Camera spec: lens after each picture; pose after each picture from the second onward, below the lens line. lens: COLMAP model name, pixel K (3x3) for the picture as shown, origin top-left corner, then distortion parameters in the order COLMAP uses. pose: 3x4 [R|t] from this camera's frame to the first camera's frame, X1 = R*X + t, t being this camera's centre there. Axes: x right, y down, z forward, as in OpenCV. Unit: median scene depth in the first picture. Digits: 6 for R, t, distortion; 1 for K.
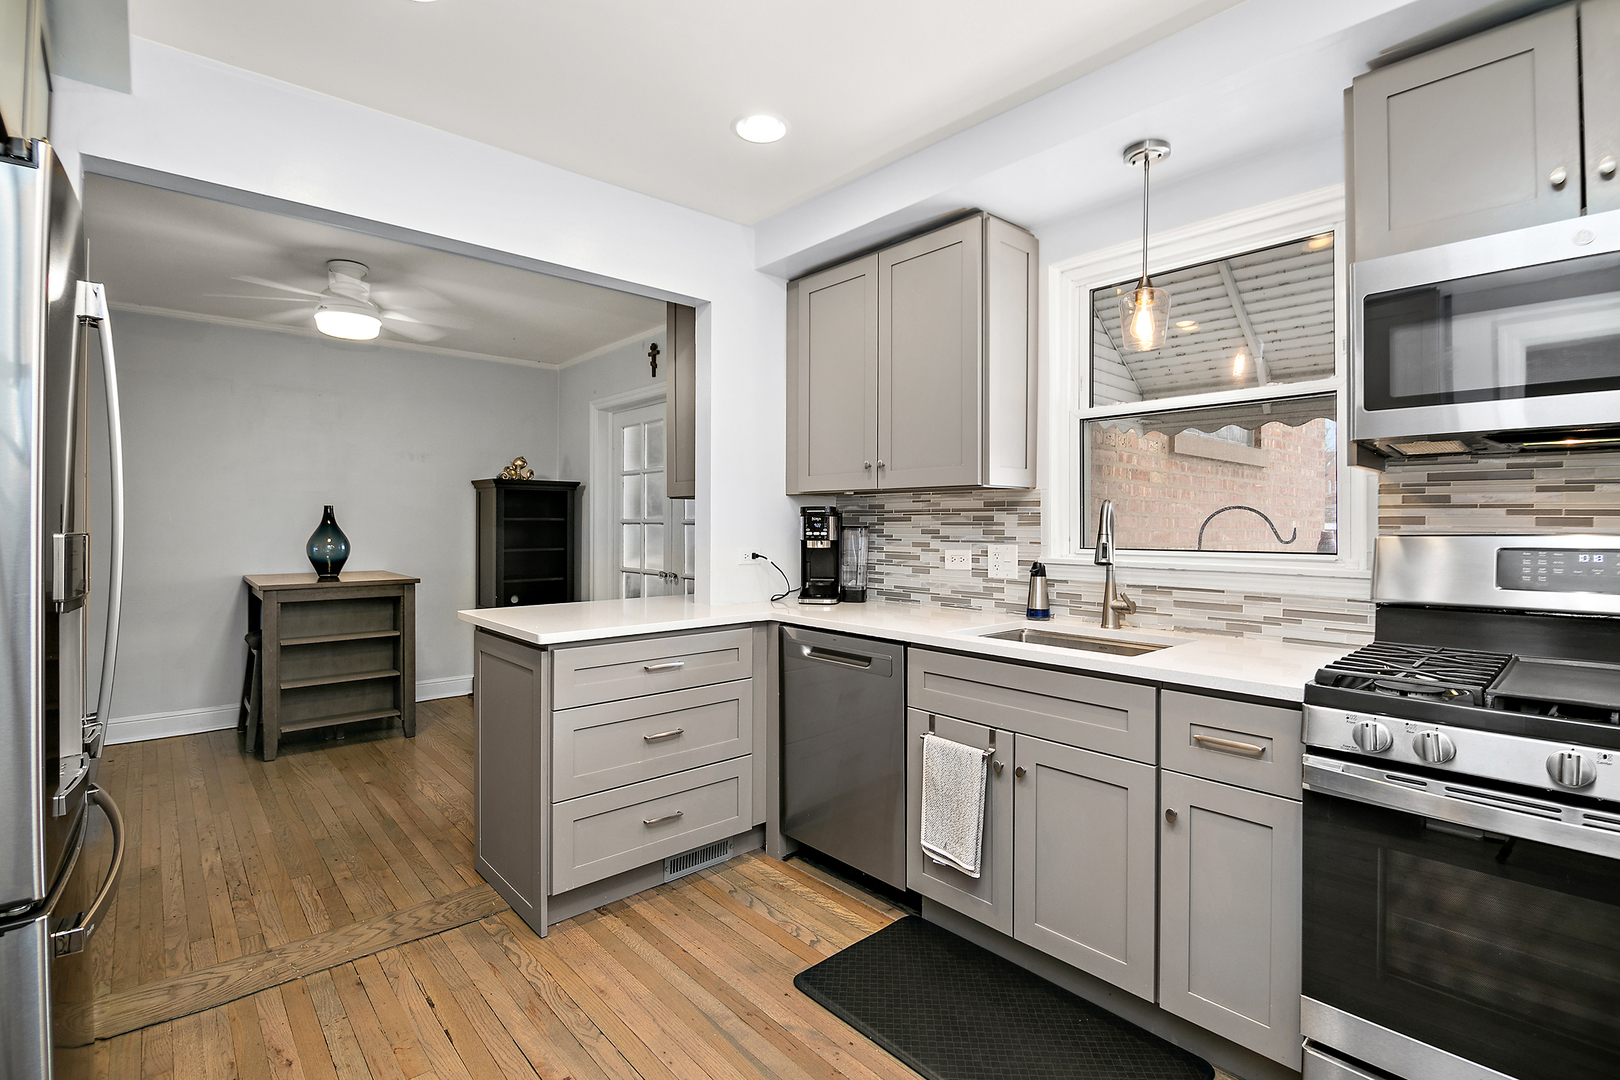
lens RADIAL K [[728.5, 0, 822.6], [0, 728.5, 522.6], [0, 0, 1]] dist [-0.017290, -0.001647]
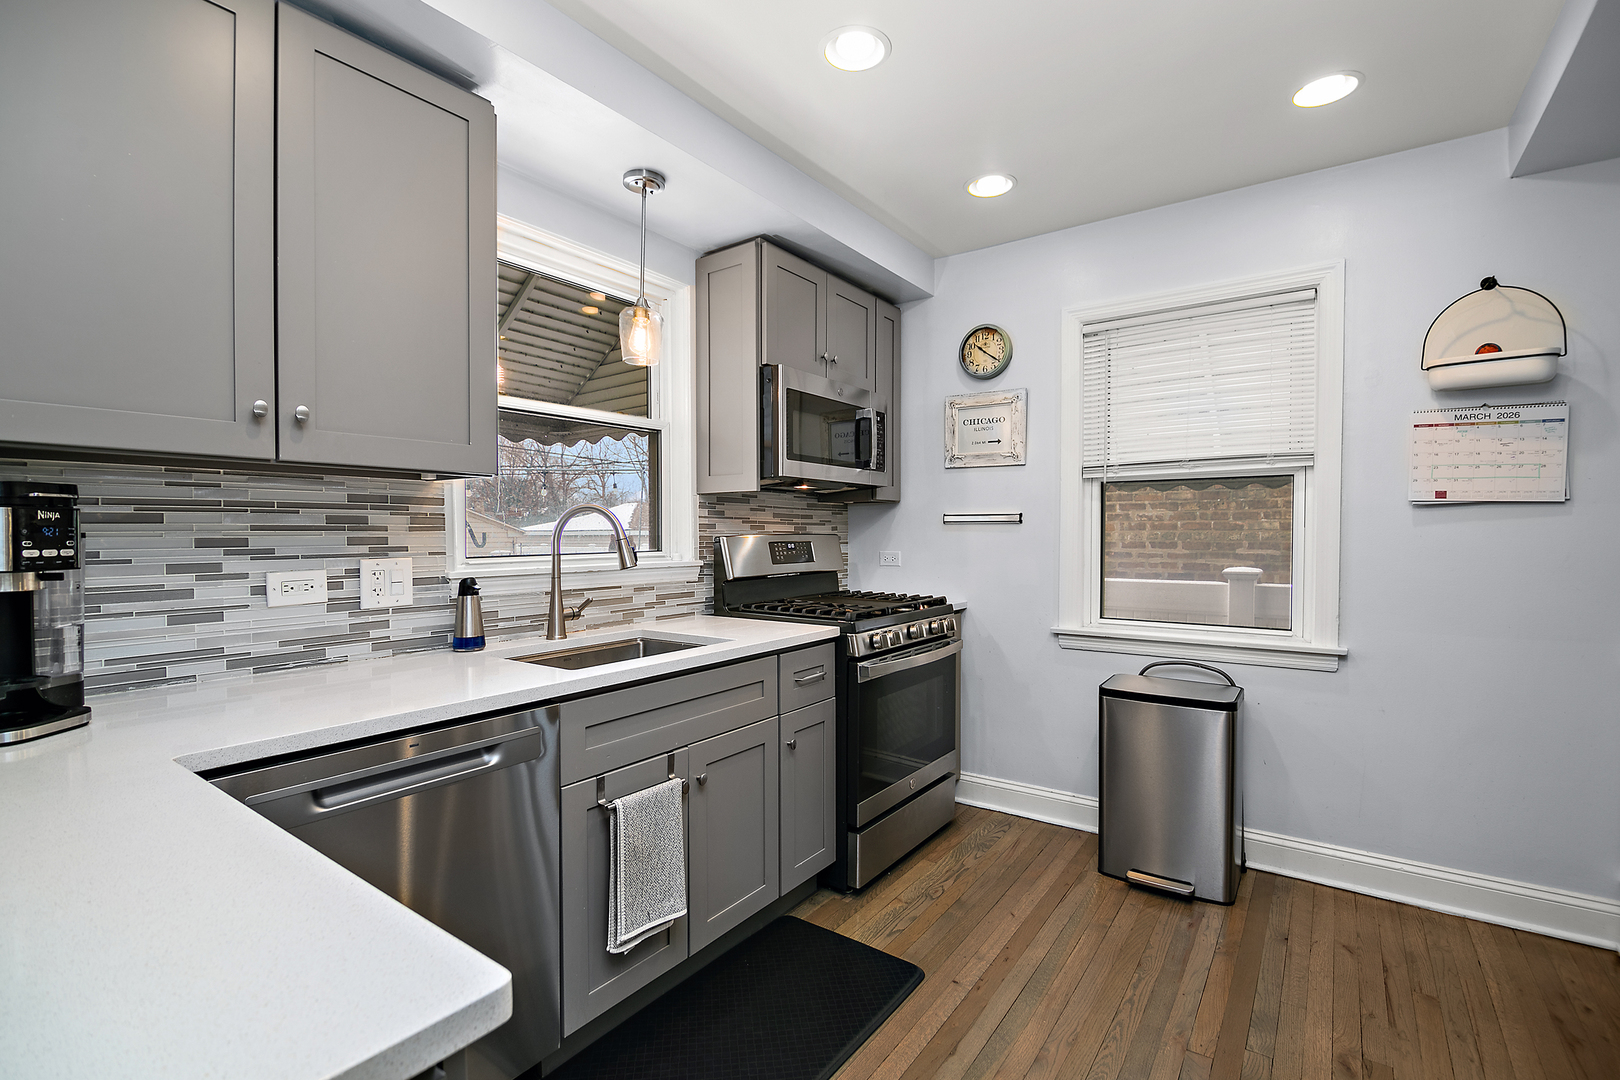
lens RADIAL K [[728.5, 0, 808.8], [0, 728.5, 539.6], [0, 0, 1]] dist [-0.017290, -0.001647]
pose [[-0.202939, -0.014431, 0.979085, -0.489471], [-0.001834, 0.999895, 0.014357, 0.001937], [-0.979190, 0.001118, -0.202945, 0.719921]]
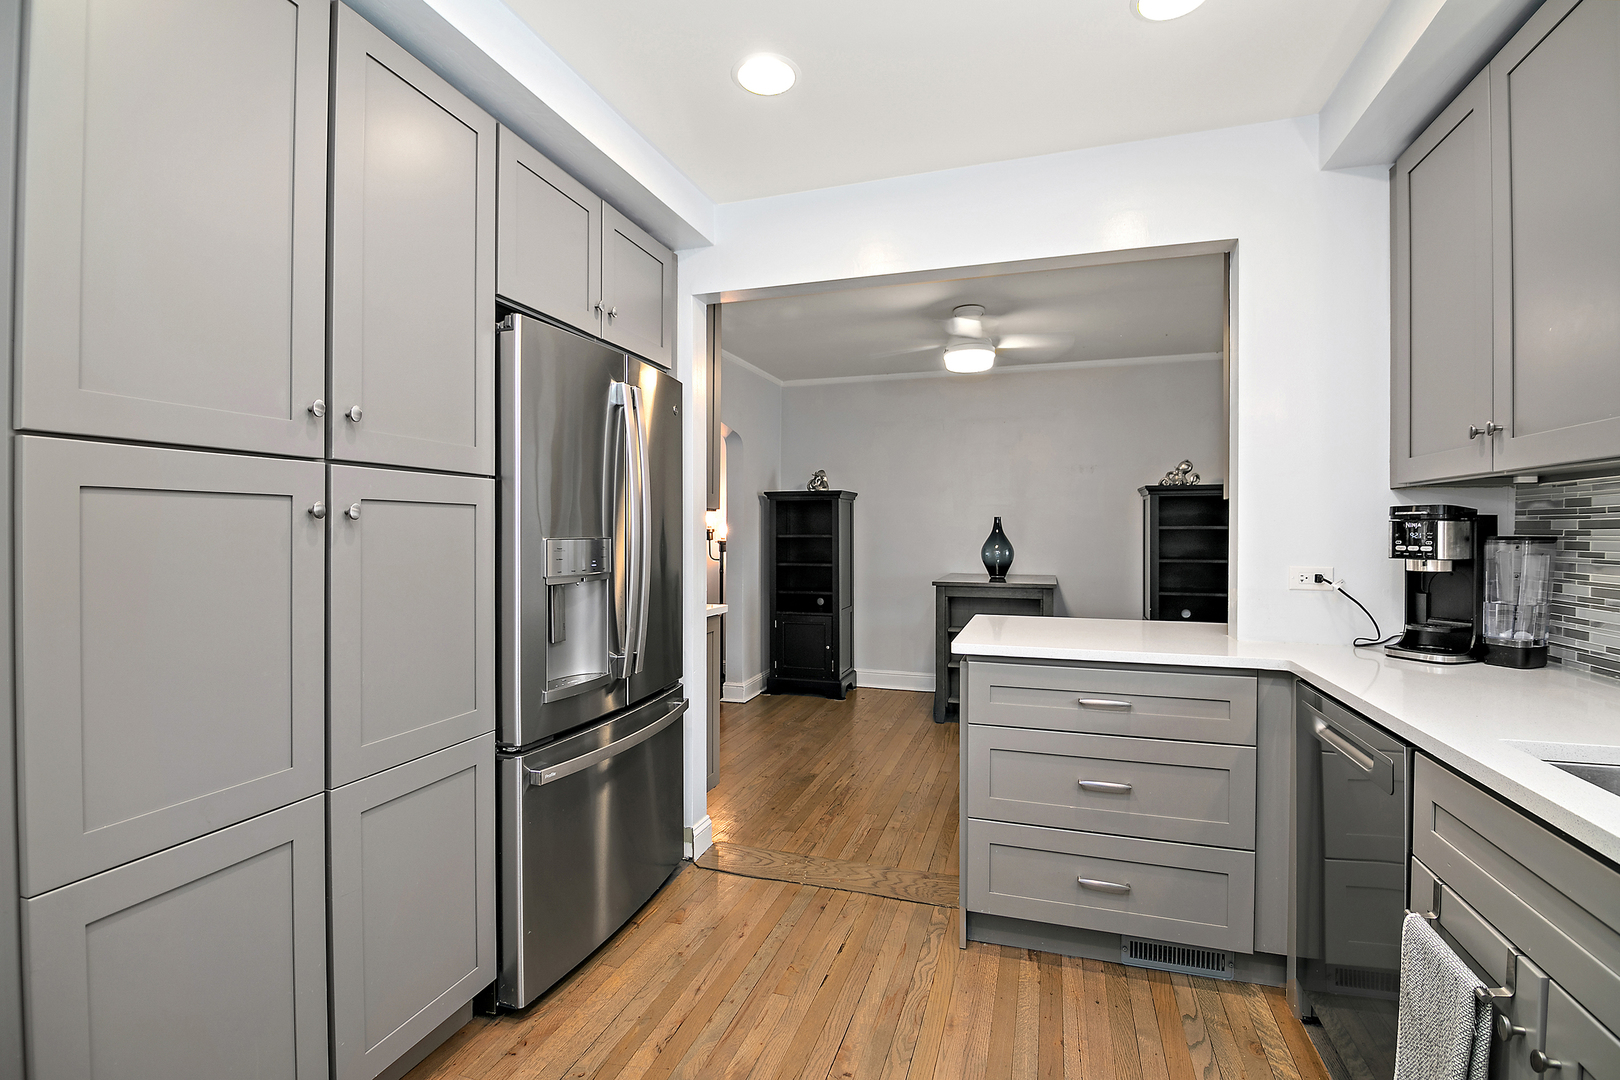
lens RADIAL K [[728.5, 0, 821.3], [0, 728.5, 538.9], [0, 0, 1]] dist [-0.017290, -0.001647]
pose [[0.509936, 0.007868, -0.860176, 0.282669], [0.000984, 0.999952, 0.009730, 0.000410], [0.860212, -0.005808, 0.509904, 0.251948]]
